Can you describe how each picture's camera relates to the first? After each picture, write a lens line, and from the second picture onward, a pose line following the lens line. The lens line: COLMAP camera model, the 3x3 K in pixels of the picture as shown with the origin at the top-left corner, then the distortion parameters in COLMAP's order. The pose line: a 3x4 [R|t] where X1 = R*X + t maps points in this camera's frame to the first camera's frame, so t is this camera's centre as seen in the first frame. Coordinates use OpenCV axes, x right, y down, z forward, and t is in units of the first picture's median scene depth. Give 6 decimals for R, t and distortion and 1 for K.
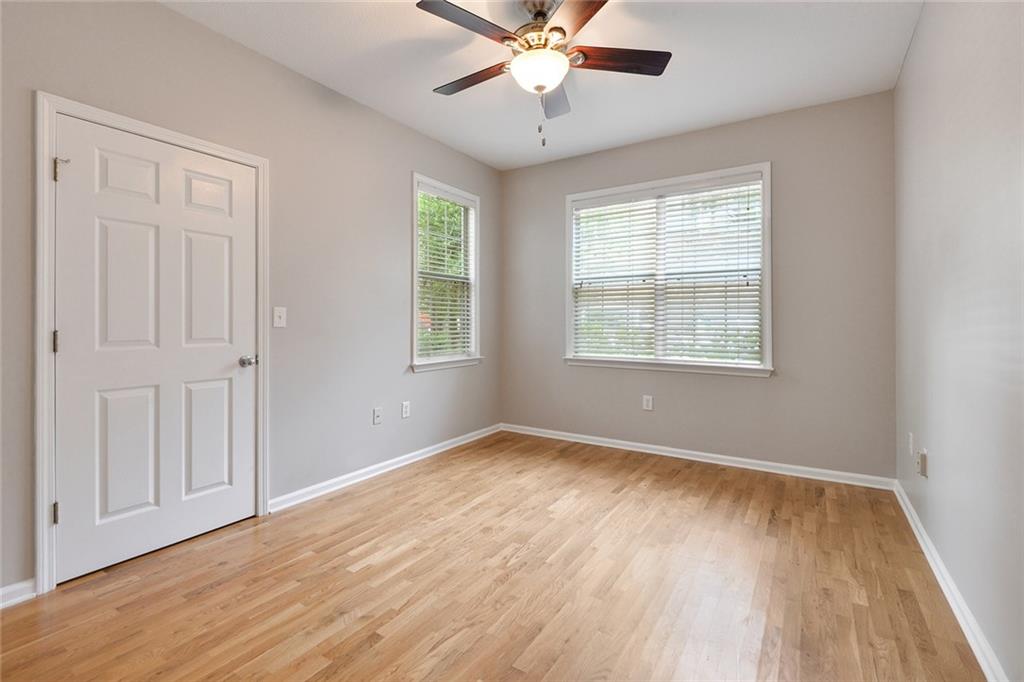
lens RADIAL K [[467.0, 0, 510.9], [0, 467.0, 307.2], [0, 0, 1]] dist [0.027247, -0.020799]
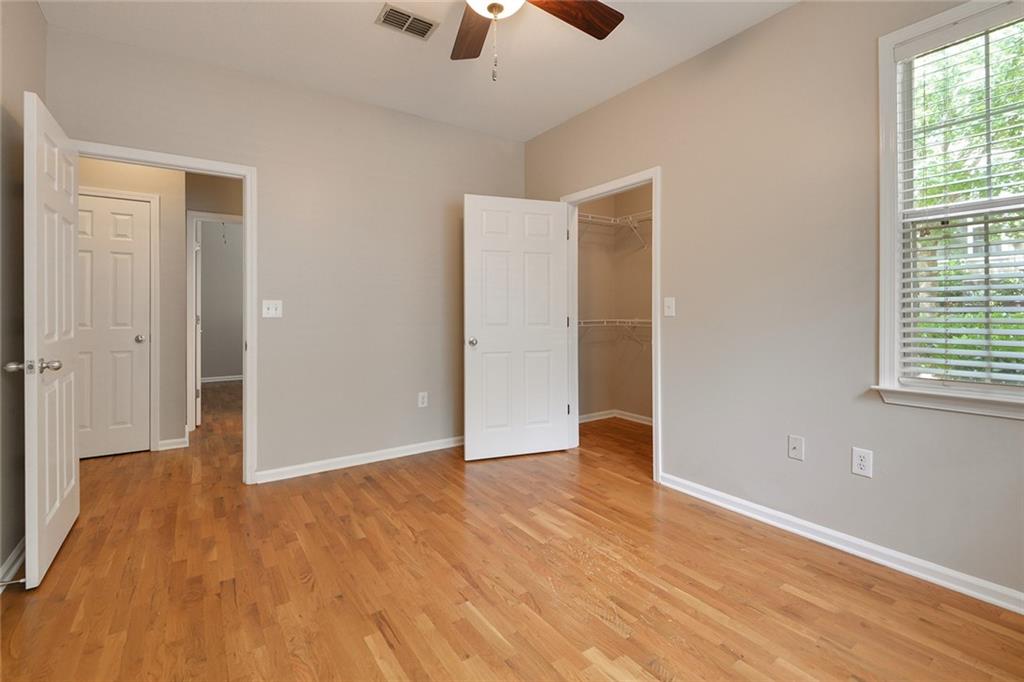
lens RADIAL K [[467.0, 0, 510.9], [0, 467.0, 307.2], [0, 0, 1]] dist [0.027247, -0.020799]
pose [[-0.393536, 0.000943, -0.919309, 0.690850], [0.037562, 0.999181, -0.015054, 0.026705], [0.918541, -0.040455, -0.393249, 1.200383]]
